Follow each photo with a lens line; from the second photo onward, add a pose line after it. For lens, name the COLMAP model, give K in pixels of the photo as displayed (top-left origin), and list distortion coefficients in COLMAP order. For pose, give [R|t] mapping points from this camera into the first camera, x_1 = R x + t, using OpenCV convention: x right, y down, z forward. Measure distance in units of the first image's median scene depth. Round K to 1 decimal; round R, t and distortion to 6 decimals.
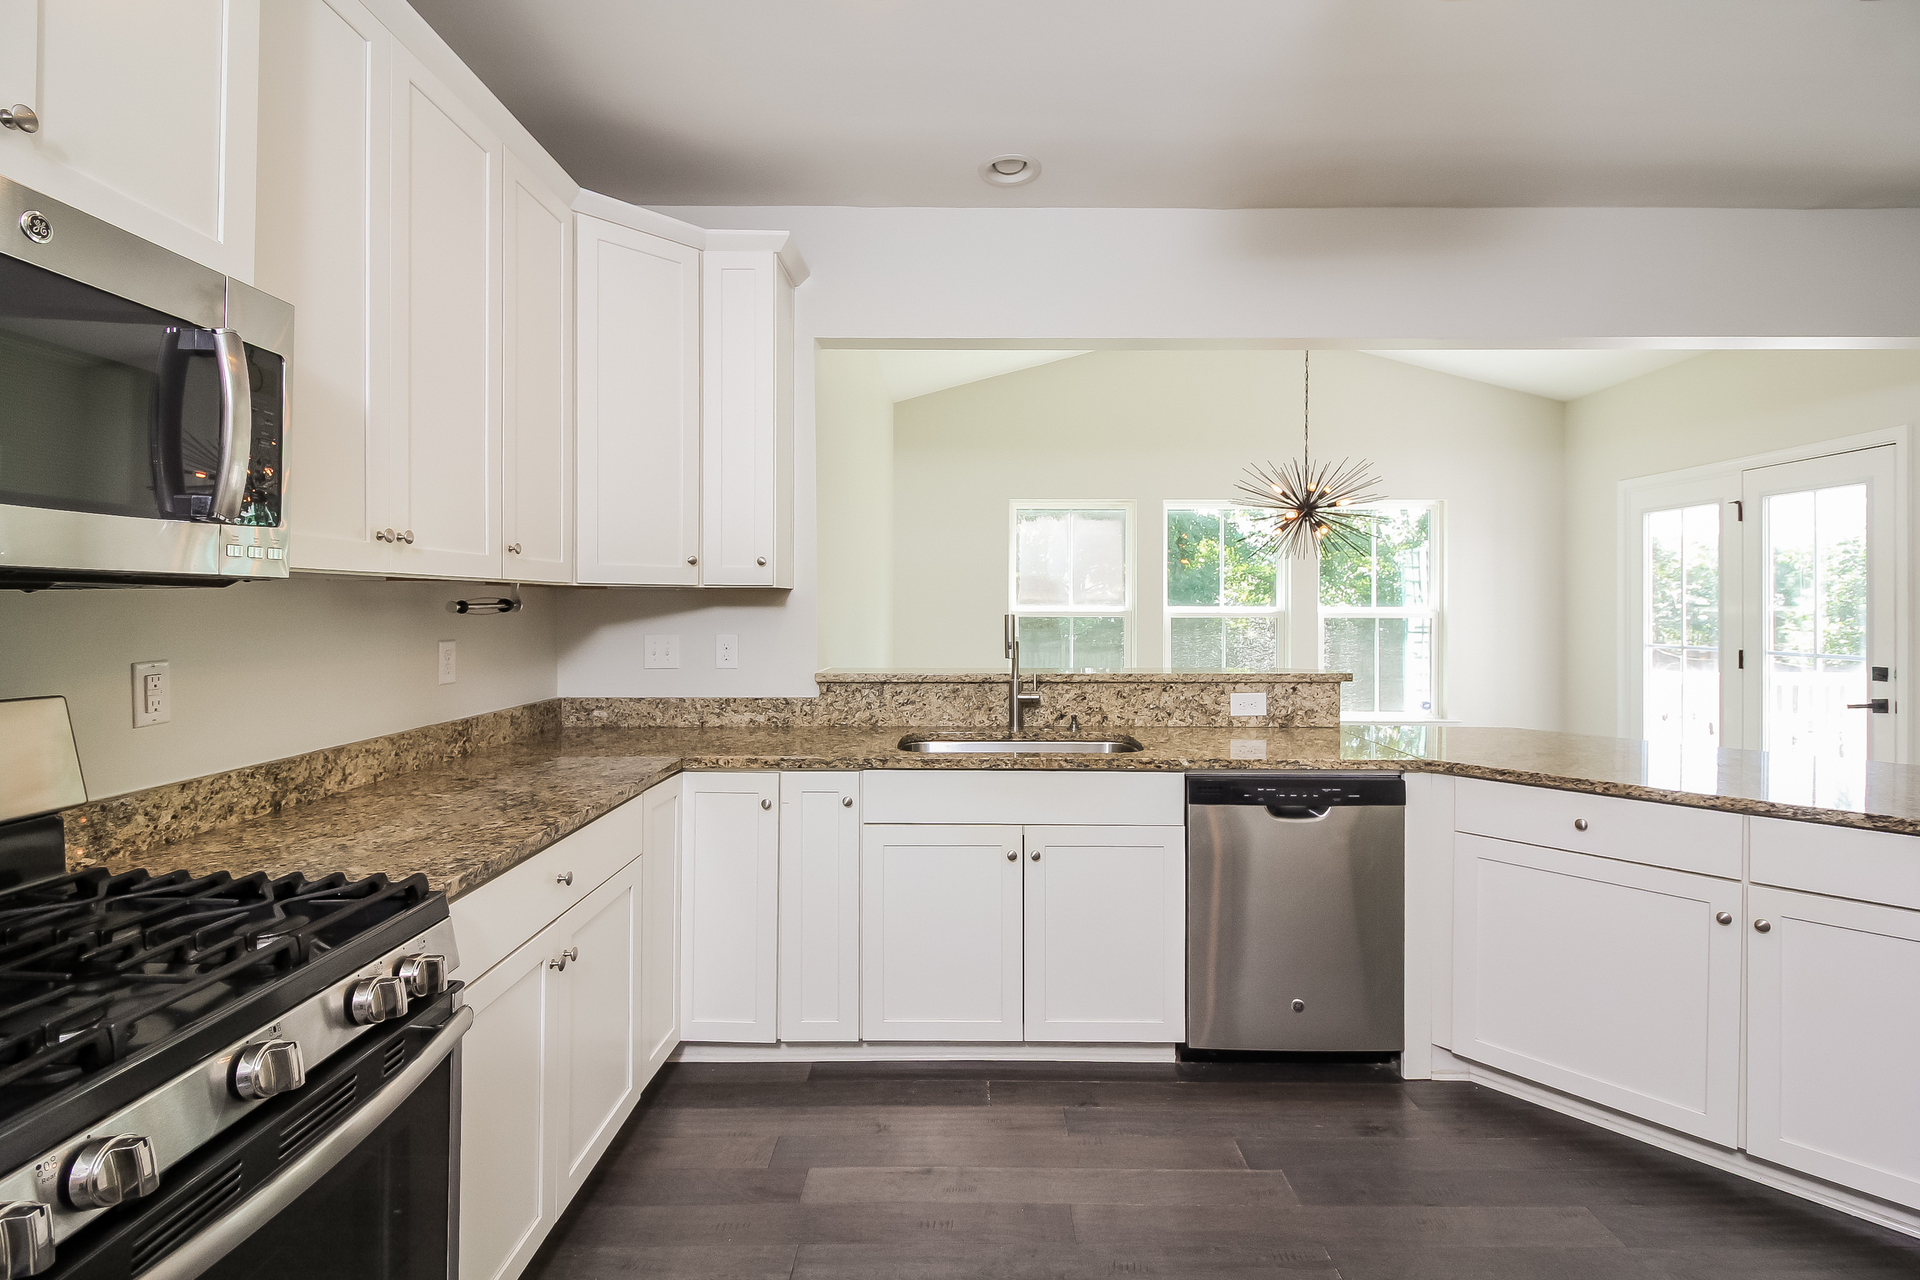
lens RADIAL K [[891.7, 0, 954.2], [0, 891.7, 601.7], [0, 0, 1]] dist [0.003969, -0.000494]
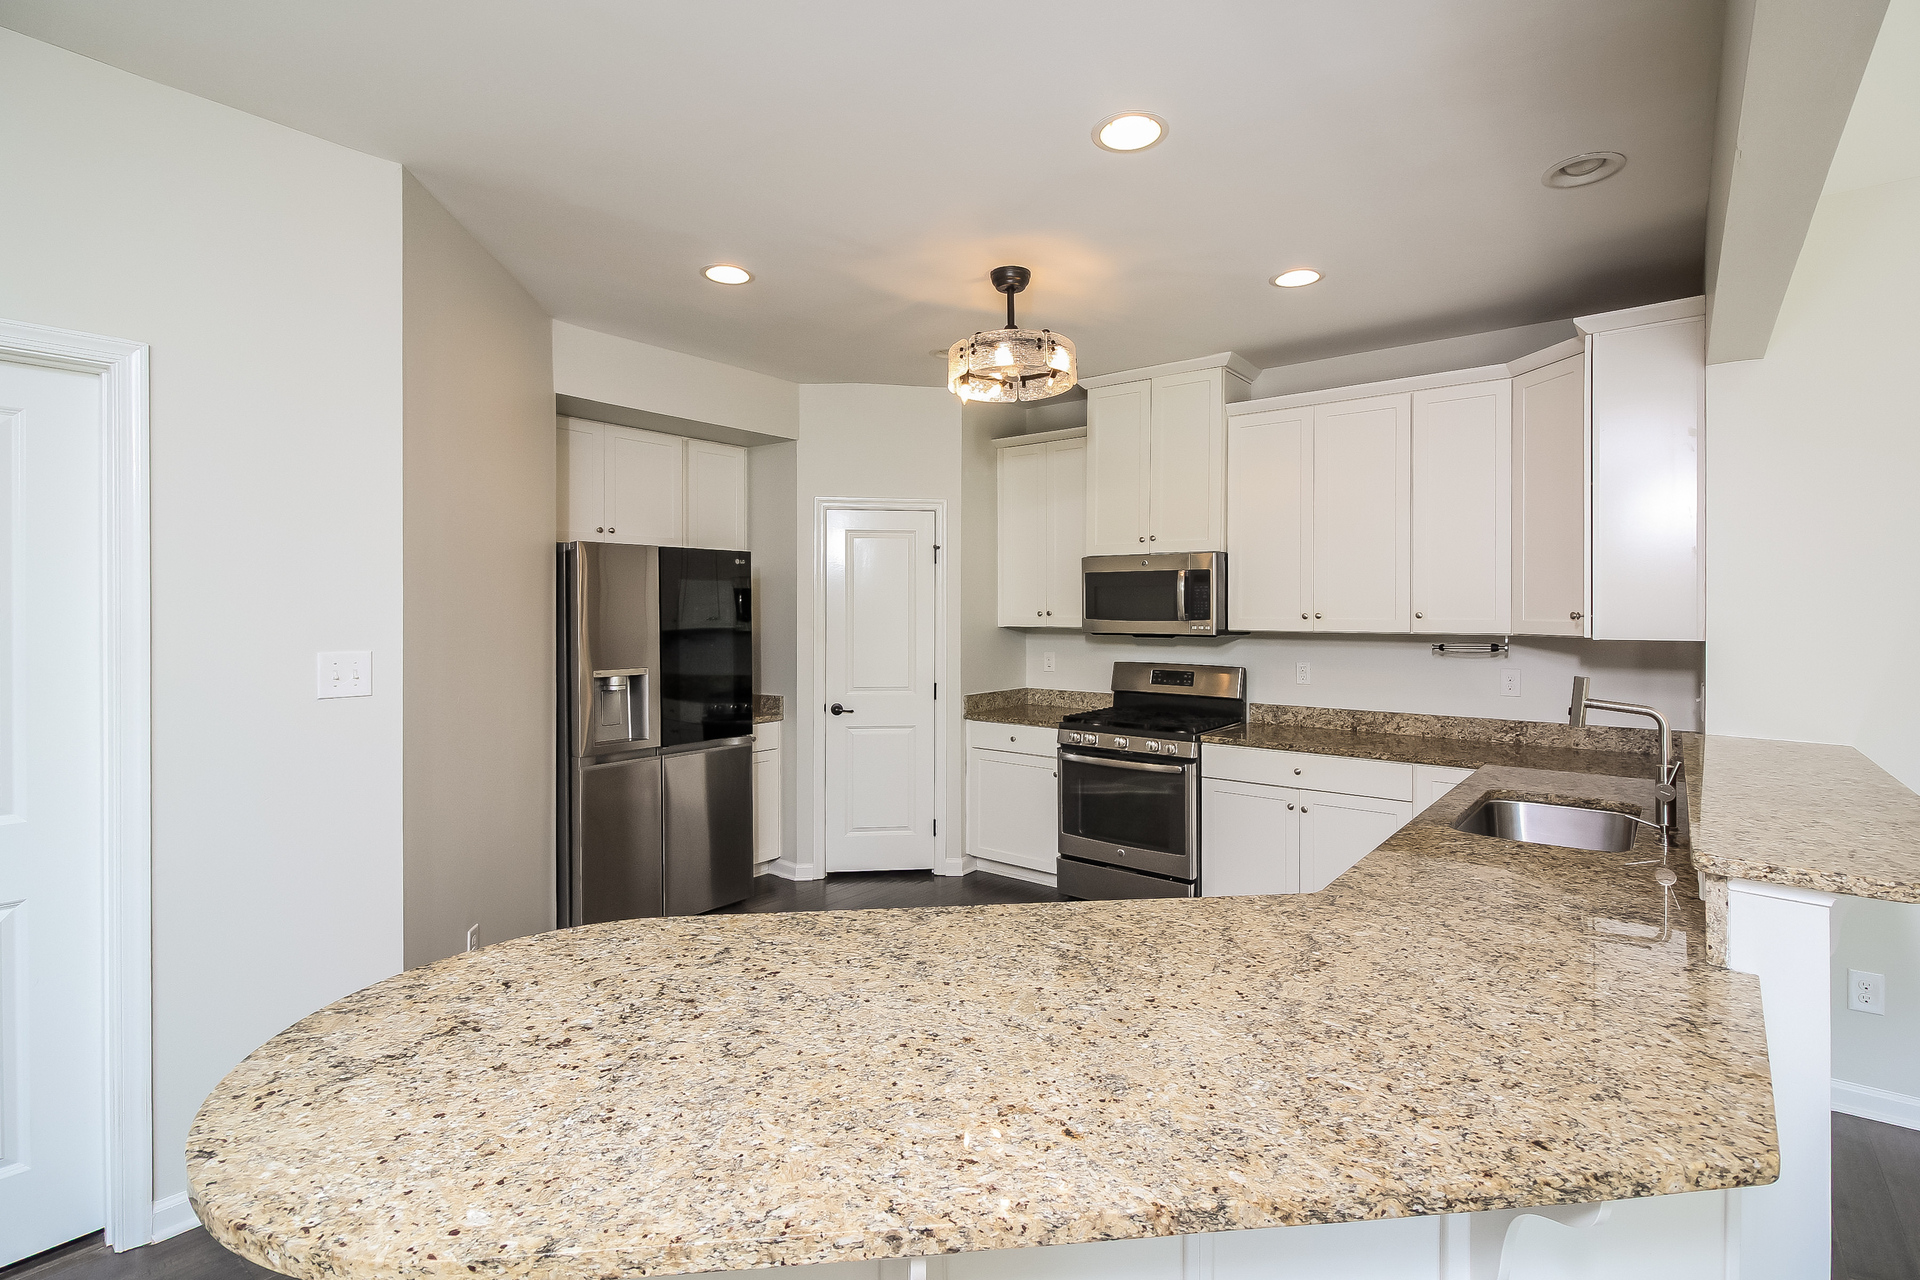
lens RADIAL K [[891.7, 0, 960.7], [0, 891.7, 628.8], [0, 0, 1]] dist [0.003969, -0.000494]
pose [[-0.623507, 0.003462, -0.781810, 1.603774], [-0.002174, 0.999979, 0.006161, -0.045547], [0.781815, 0.005541, -0.623486, 1.521624]]
